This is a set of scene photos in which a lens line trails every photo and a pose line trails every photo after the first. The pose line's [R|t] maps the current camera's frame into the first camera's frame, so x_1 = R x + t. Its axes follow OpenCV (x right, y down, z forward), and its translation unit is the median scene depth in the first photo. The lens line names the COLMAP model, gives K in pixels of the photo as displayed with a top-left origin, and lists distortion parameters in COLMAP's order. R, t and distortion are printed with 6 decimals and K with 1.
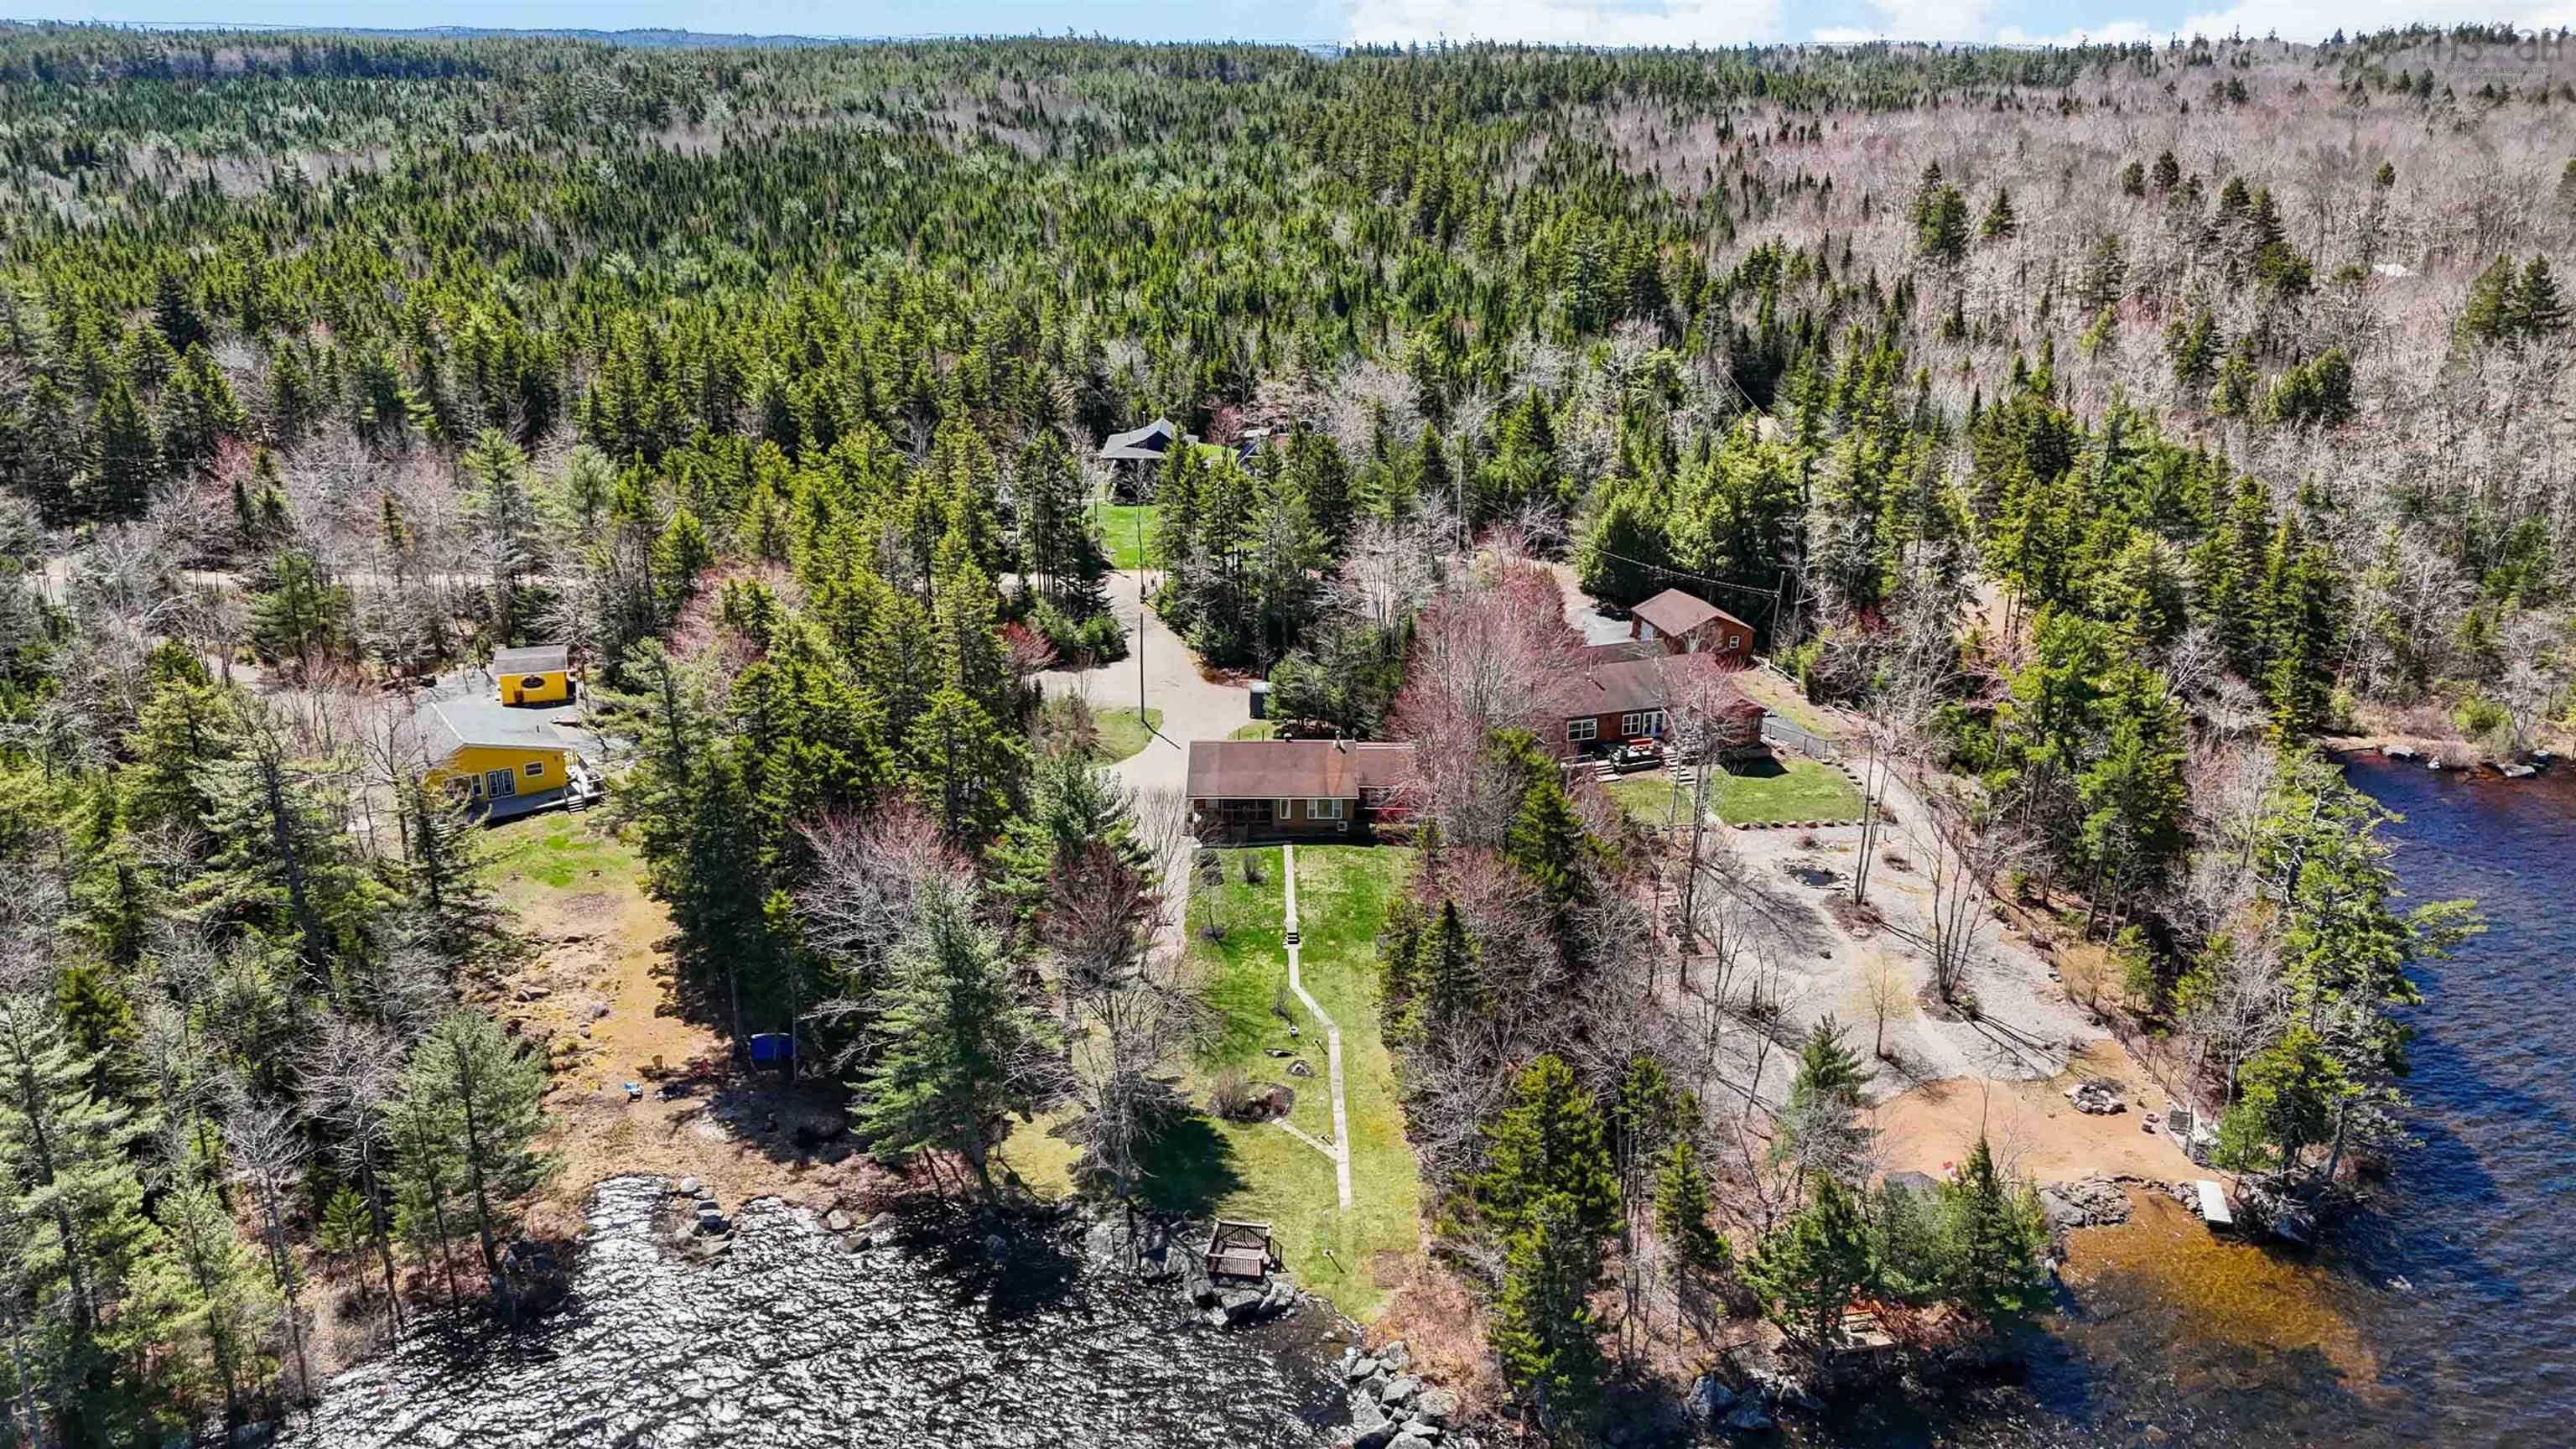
lens RADIAL K [[1914.8, 0, 1288.0], [0, 1914.8, 724.5], [0, 0, 1]] dist [0.084199, -0.087716]
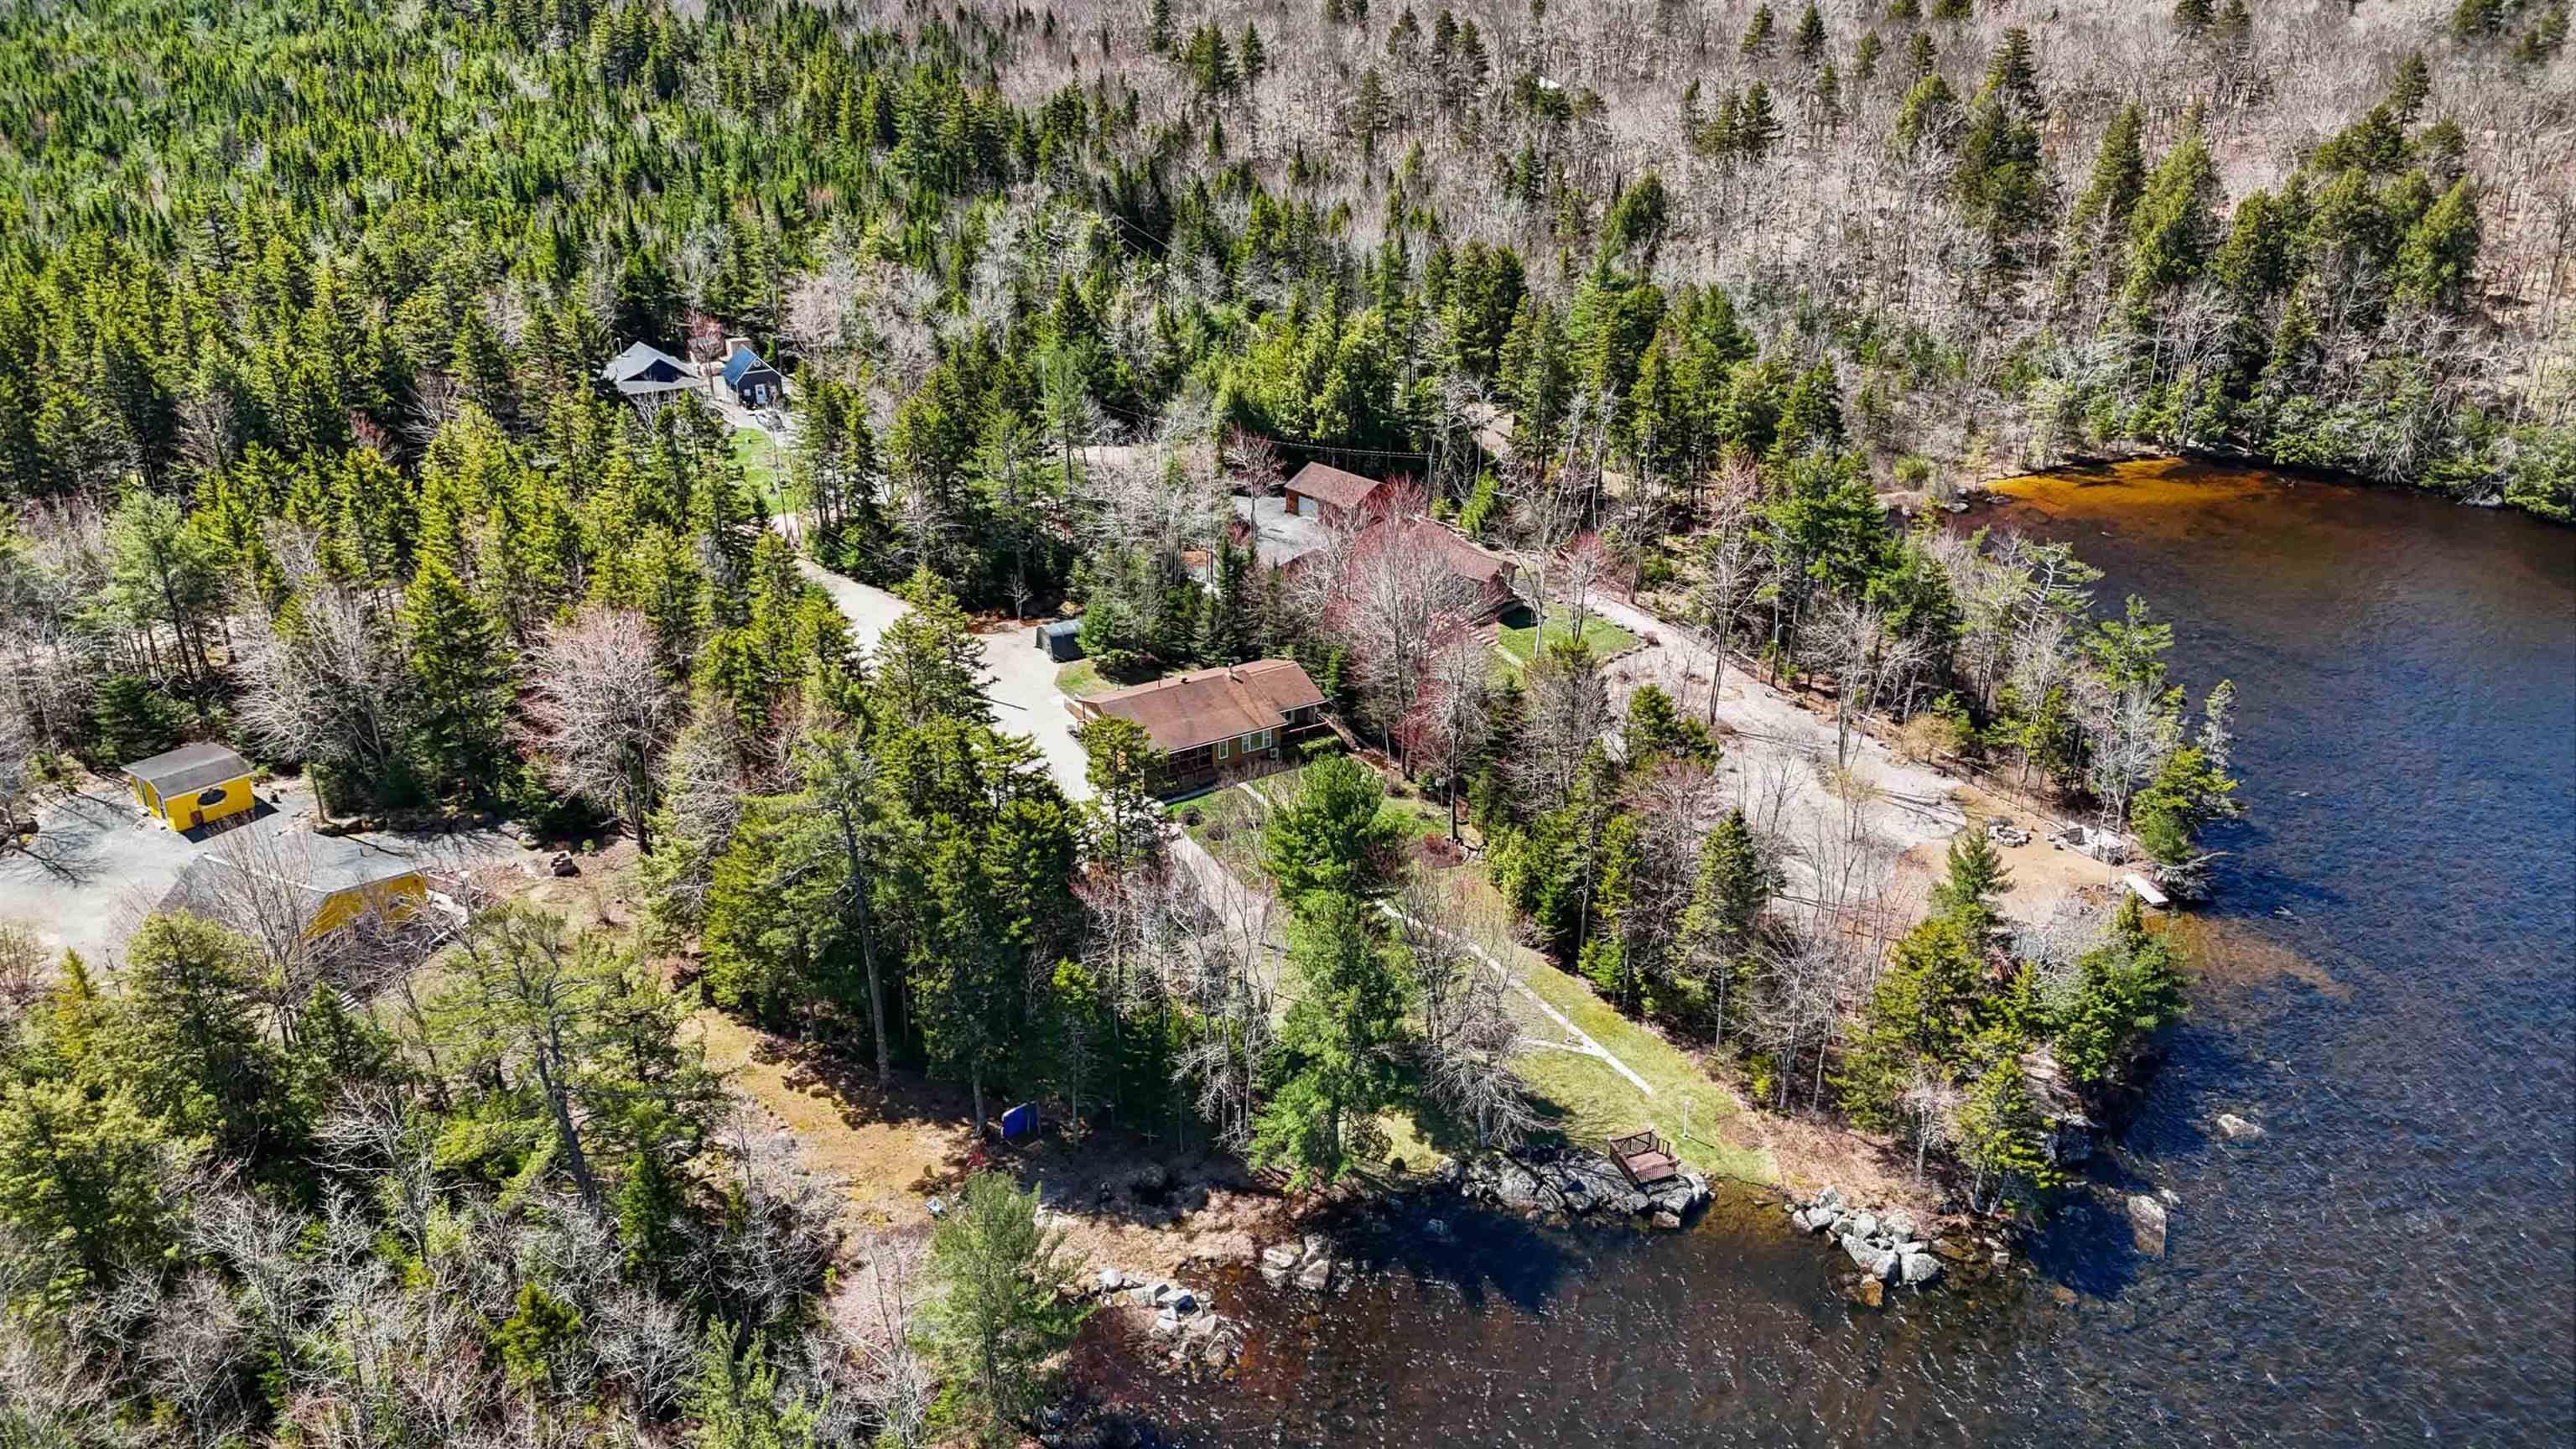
lens RADIAL K [[1881.1, 0, 1288.0], [0, 1881.1, 724.5], [0, 0, 1]] dist [0.064819, -0.085661]
pose [[0.857649, -0.217808, 0.465831, -0.448785], [0.166536, 0.974694, 0.149123, -0.115812], [-0.486523, -0.050317, 0.872218, 0.107413]]
